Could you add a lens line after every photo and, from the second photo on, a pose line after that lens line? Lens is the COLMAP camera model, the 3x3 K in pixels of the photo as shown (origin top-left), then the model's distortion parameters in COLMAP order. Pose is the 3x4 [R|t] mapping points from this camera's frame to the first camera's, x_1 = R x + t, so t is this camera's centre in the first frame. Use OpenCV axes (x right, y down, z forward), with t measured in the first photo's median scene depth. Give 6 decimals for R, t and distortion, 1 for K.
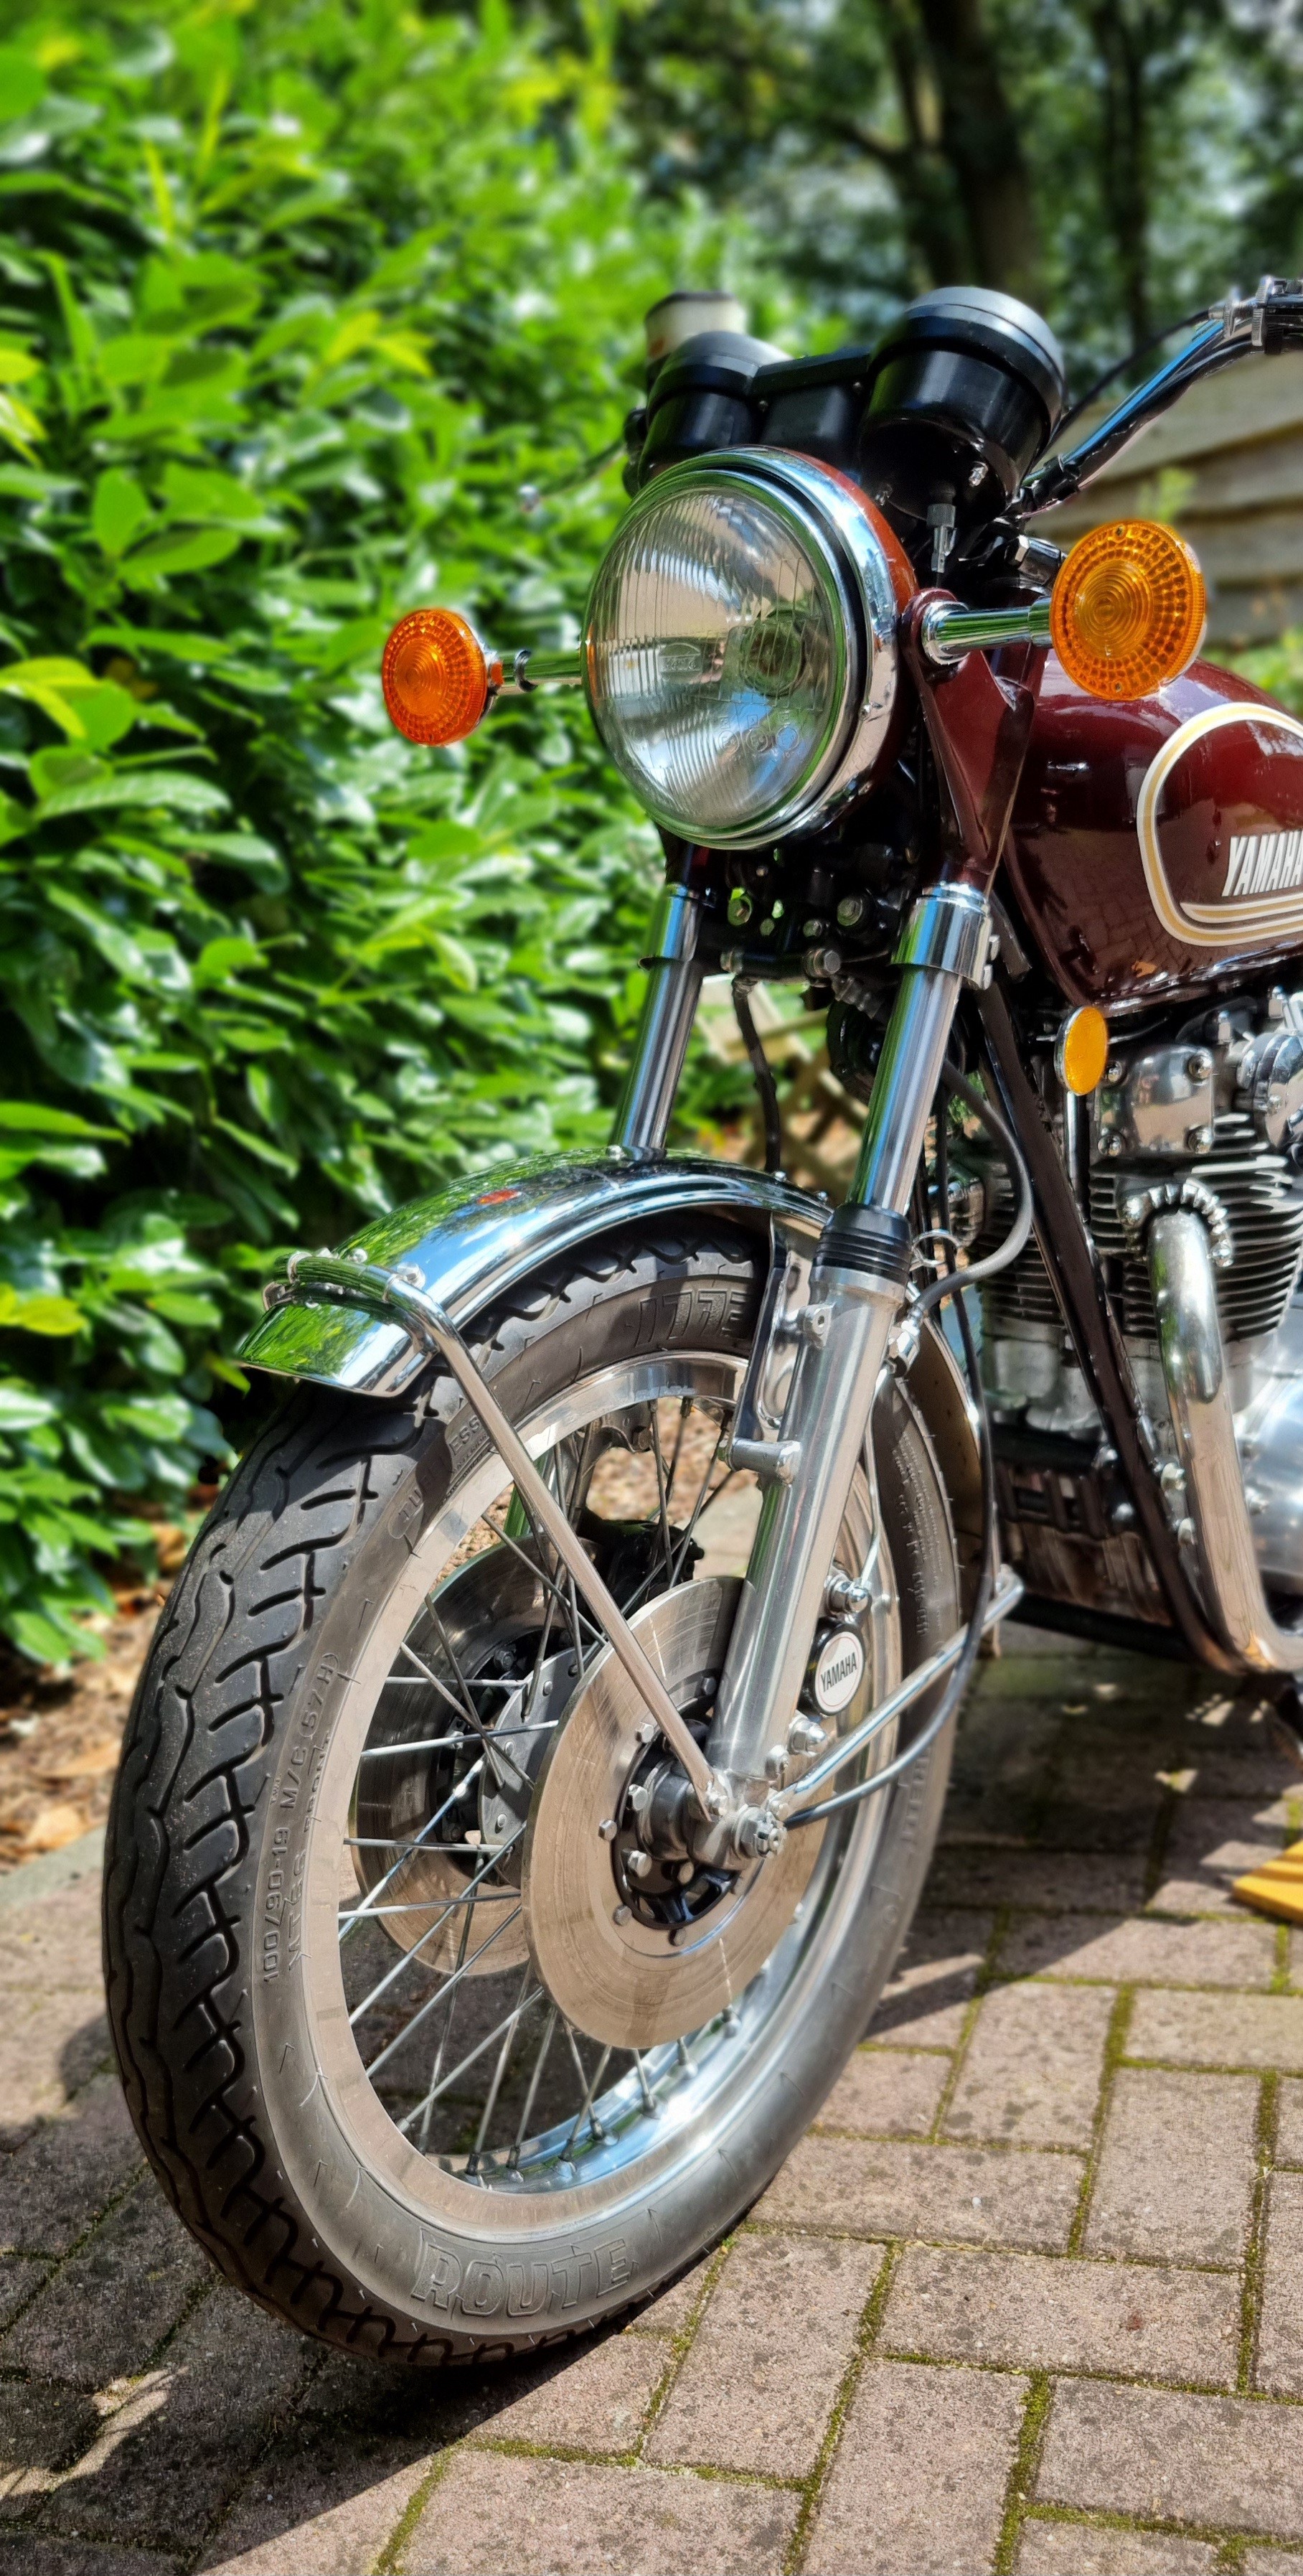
lens RADIAL K [[2213.0, 0, 665.3], [0, 2213.0, 1462.9], [0, 0, 1]] dist [0.035060, 0.002440]
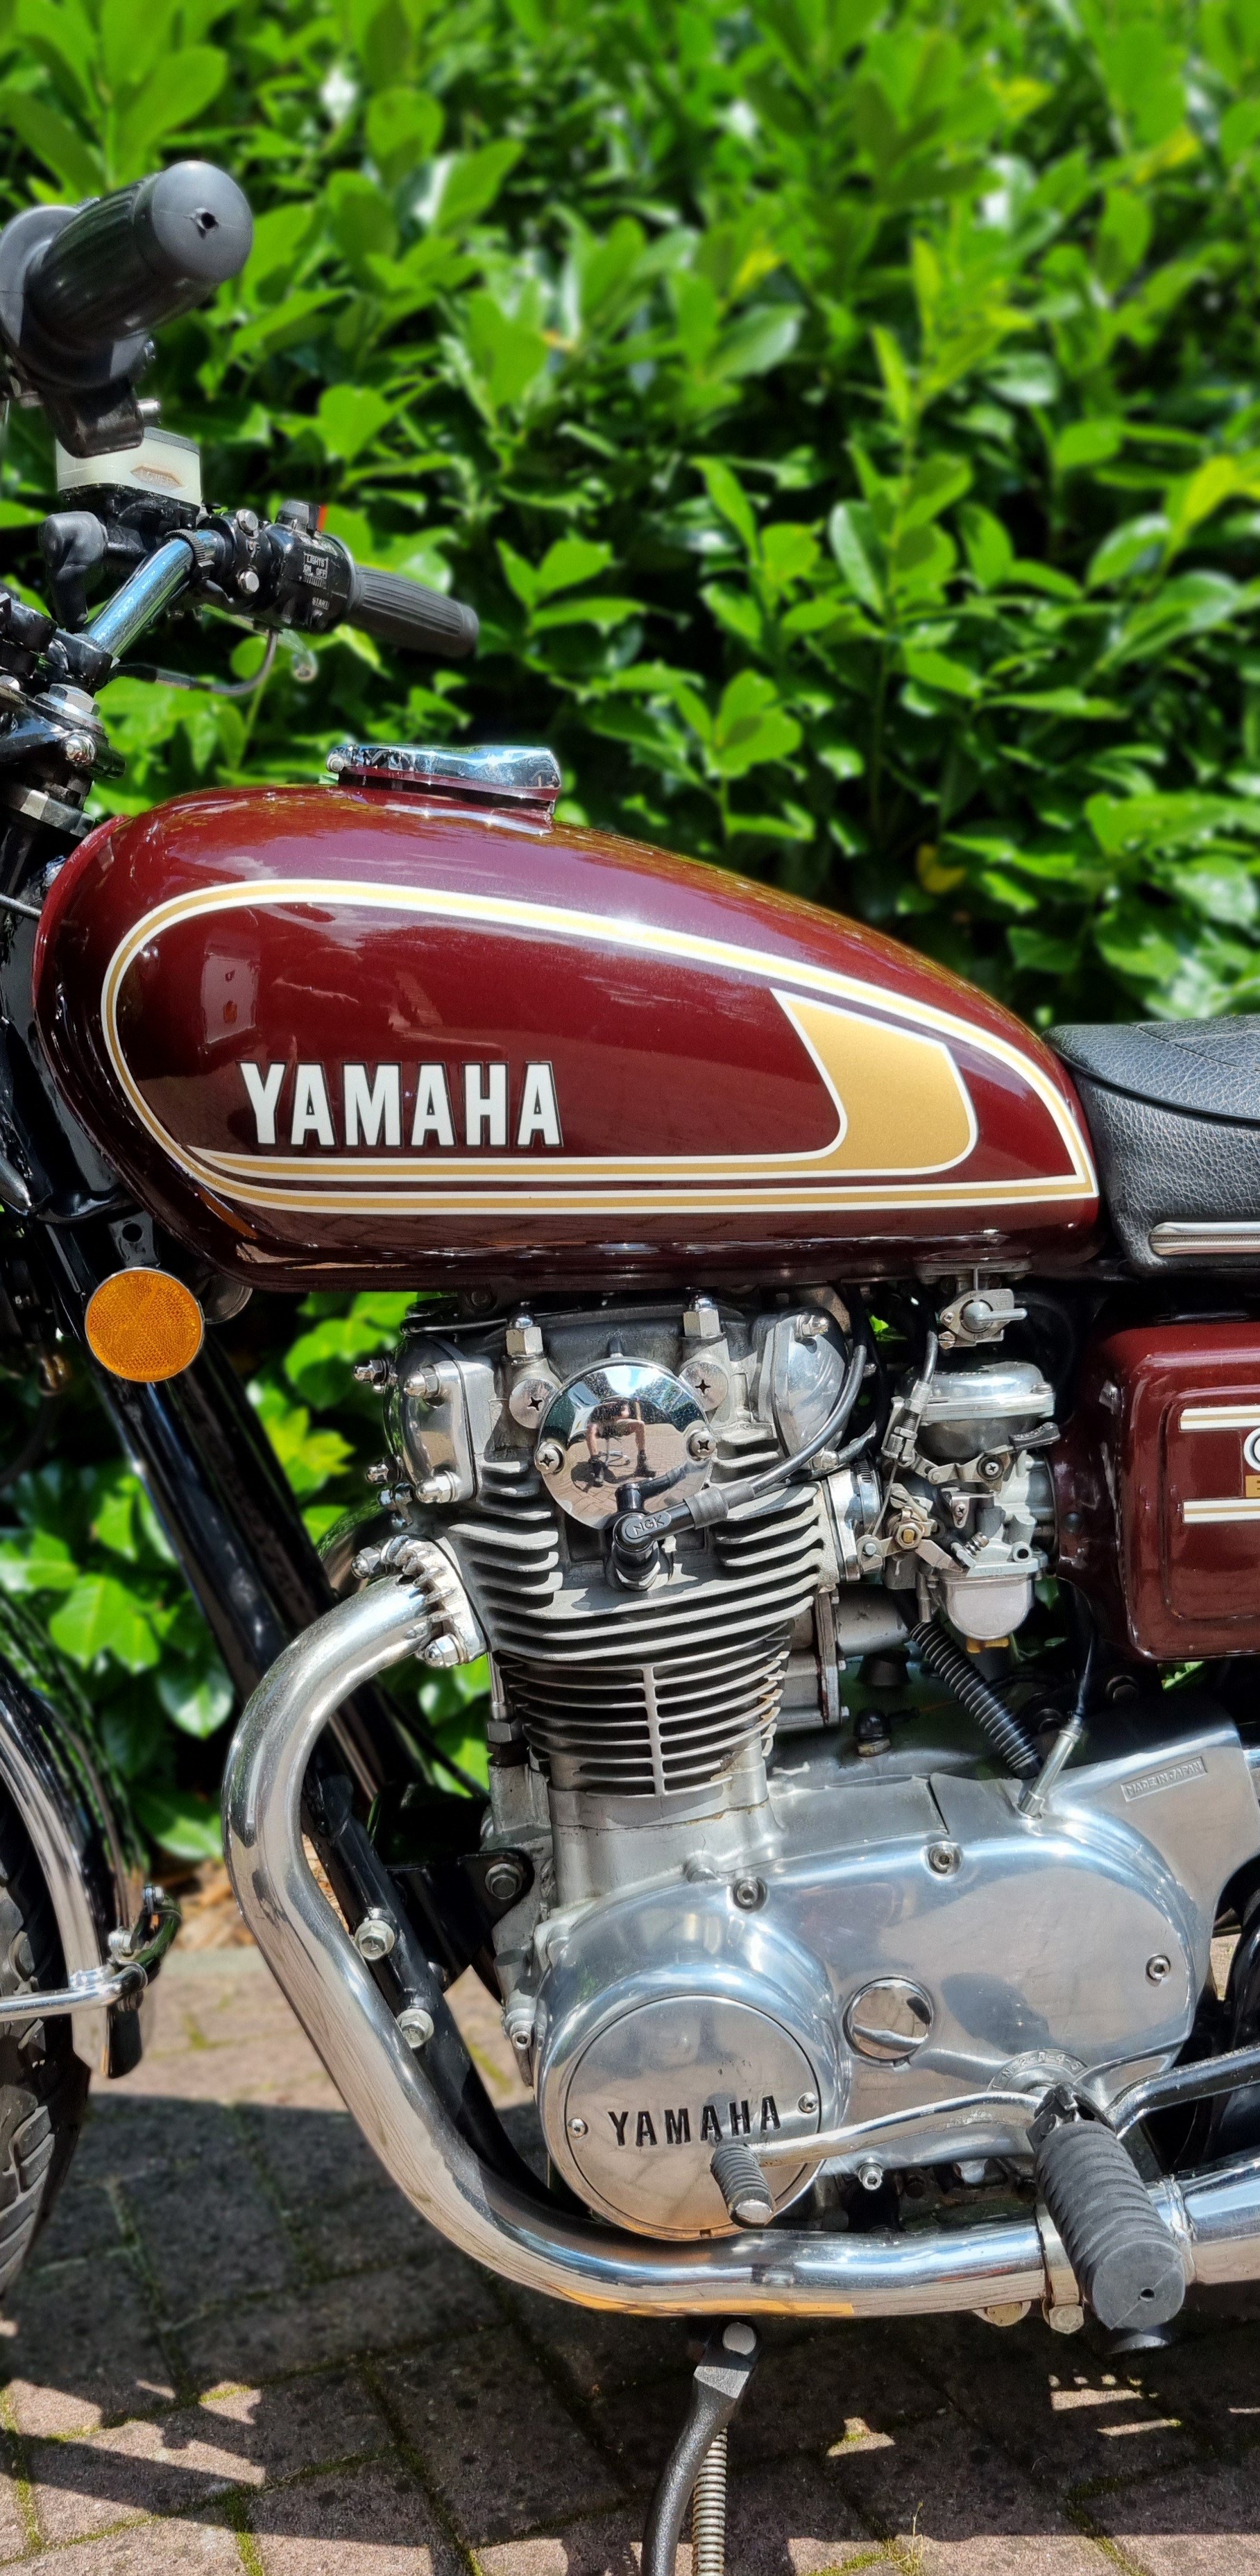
lens RADIAL K [[2120.5, 0, 656.2], [0, 2120.5, 1431.8], [0, 0, 1]] dist [0.046649, -0.000365]
pose [[0.651636, 0.183639, -0.735967, 0.772457], [-0.247943, 0.968522, 0.022133, -0.191817], [0.716865, 0.168055, 0.676655, 0.583718]]
